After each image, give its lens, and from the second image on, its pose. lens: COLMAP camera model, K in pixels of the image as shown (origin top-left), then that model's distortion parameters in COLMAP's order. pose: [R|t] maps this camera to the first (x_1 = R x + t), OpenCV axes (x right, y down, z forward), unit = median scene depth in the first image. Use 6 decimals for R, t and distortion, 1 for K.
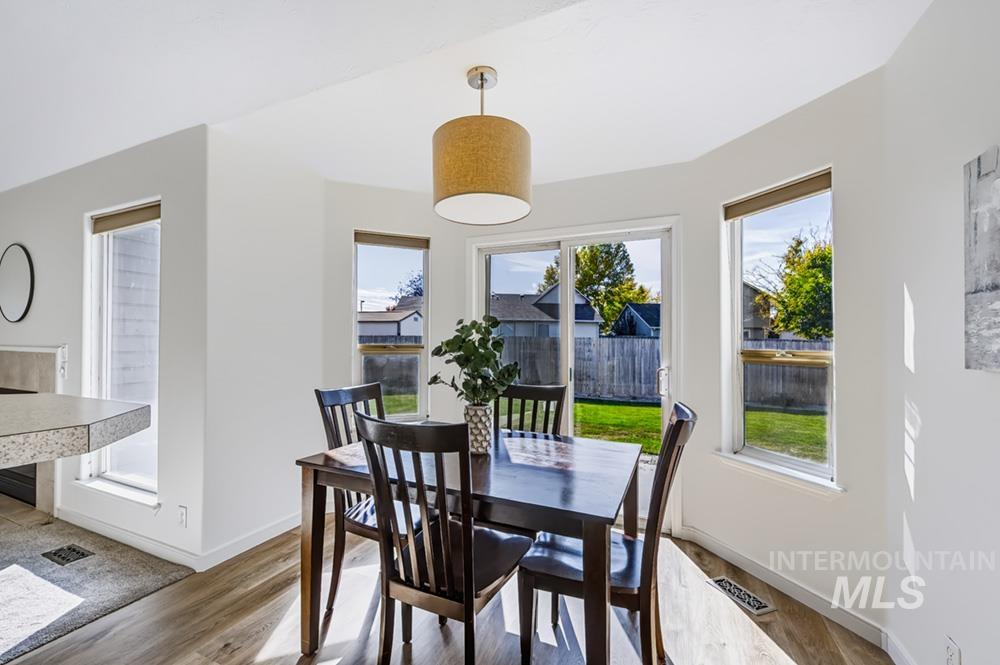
lens RADIAL K [[395.4, 0, 500.0], [0, 395.4, 332.5], [0, 0, 1]] dist [-0.000556, -0.000013]
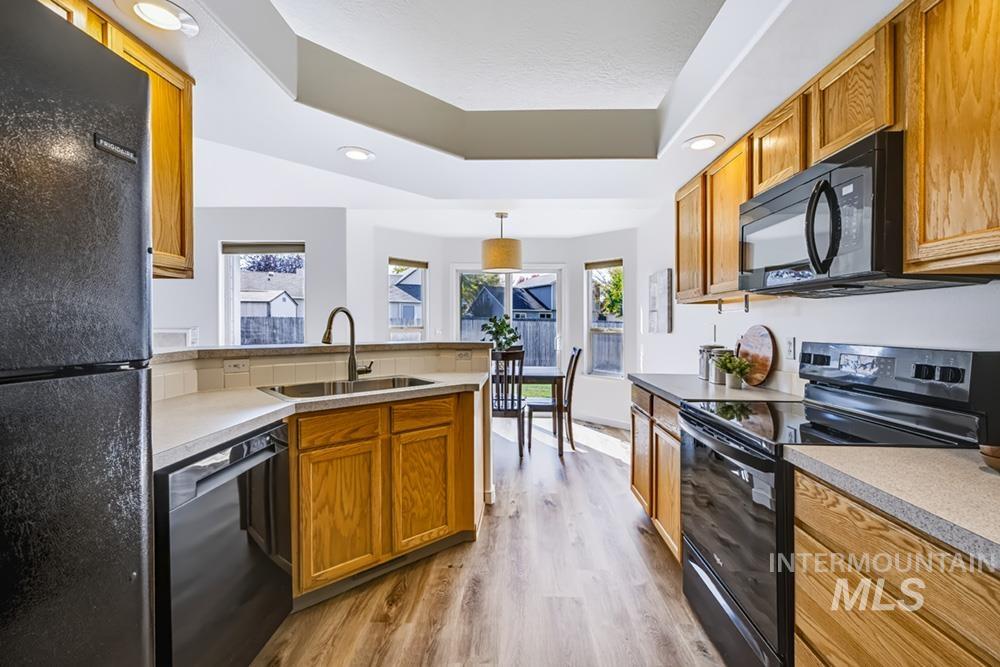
lens RADIAL K [[427.8, 0, 502.6], [0, 427.8, 320.7], [0, 0, 1]] dist [-0.000414, -0.000021]
pose [[0.929861, 0.001843, 0.367907, -0.112680], [-0.008764, 0.999815, 0.017140, -0.005479], [-0.367807, -0.019162, 0.929705, -0.161350]]
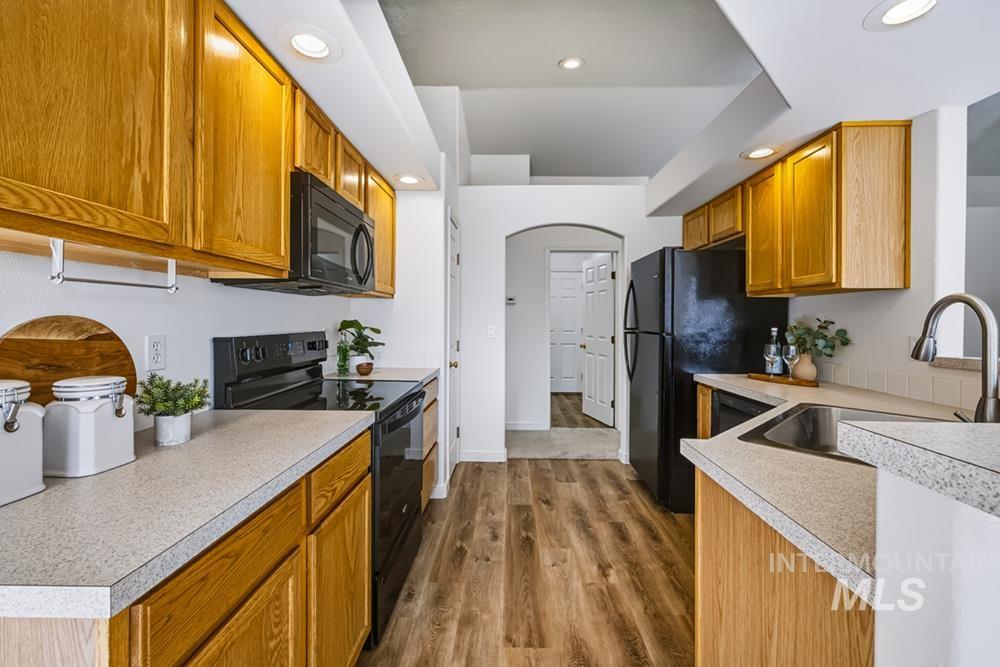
lens RADIAL K [[427.8, 0, 502.6], [0, 427.8, 320.7], [0, 0, 1]] dist [-0.000414, -0.000021]
pose [[-0.922902, -0.005363, -0.384997, 0.817718], [0.001837, 0.999830, -0.018331, 0.037224], [0.385030, -0.017625, -0.922736, 1.585885]]
